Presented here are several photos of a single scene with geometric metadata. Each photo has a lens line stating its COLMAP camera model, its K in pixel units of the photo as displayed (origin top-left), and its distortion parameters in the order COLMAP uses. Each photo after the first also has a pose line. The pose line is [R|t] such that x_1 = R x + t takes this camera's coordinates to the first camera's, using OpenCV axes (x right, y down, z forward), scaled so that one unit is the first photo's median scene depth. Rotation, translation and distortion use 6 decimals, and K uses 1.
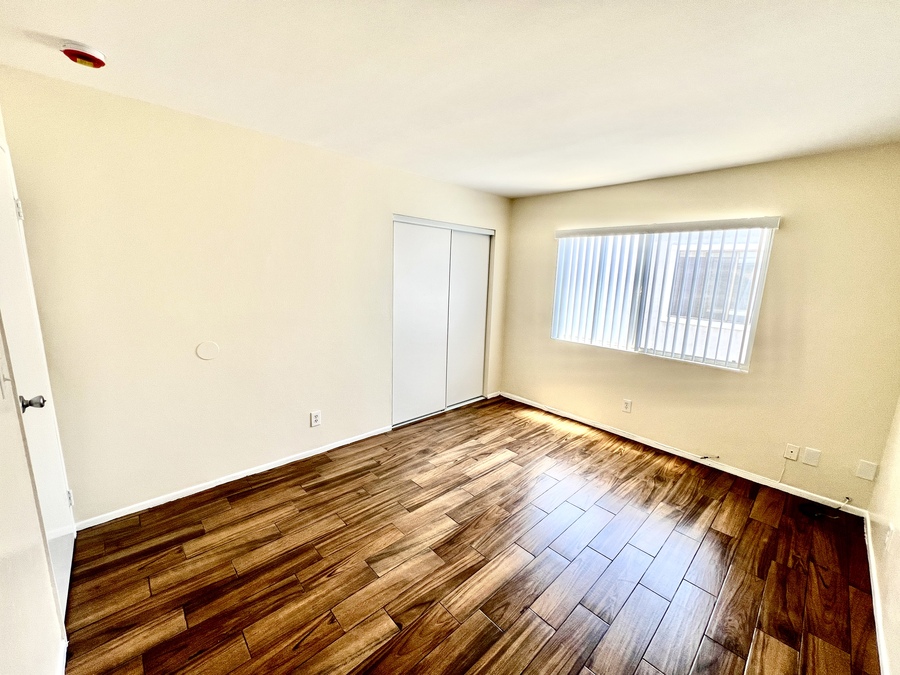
lens RADIAL K [[361.5, 0, 451.0], [0, 361.5, 339.2], [0, 0, 1]] dist [0.001262, 0.000172]
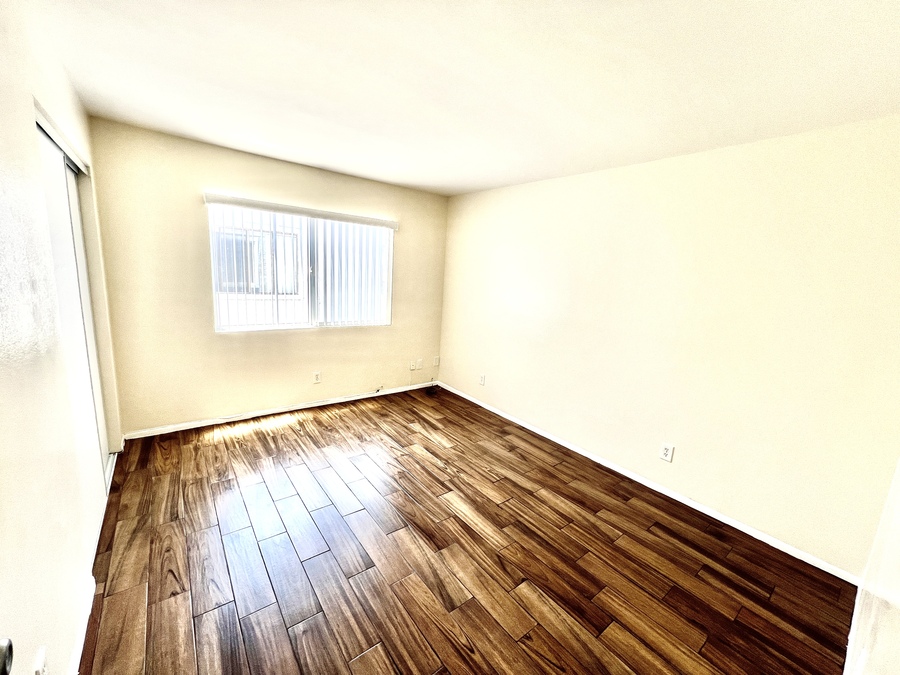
lens RADIAL K [[361.5, 0, 451.0], [0, 361.5, 339.2], [0, 0, 1]] dist [0.001262, 0.000172]
pose [[0.095263, -0.209105, 0.973242, -0.662615], [0.123411, 0.972627, 0.196893, -0.119642], [-0.987773, 0.101352, 0.118462, 0.601197]]
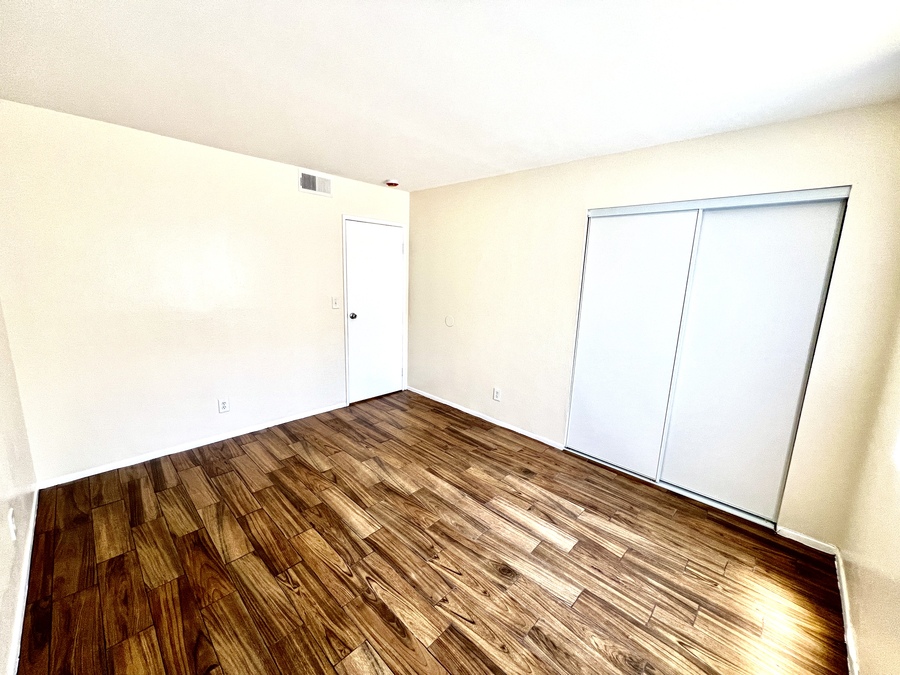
lens RADIAL K [[361.4, 0, 451.6], [0, 361.4, 339.7], [0, 0, 1]] dist [0.001358, 0.000621]
pose [[0.050933, 0.152229, -0.987032, 0.874054], [-0.216173, 0.966565, 0.137918, -0.104027], [0.975026, 0.206345, 0.082138, 0.781068]]
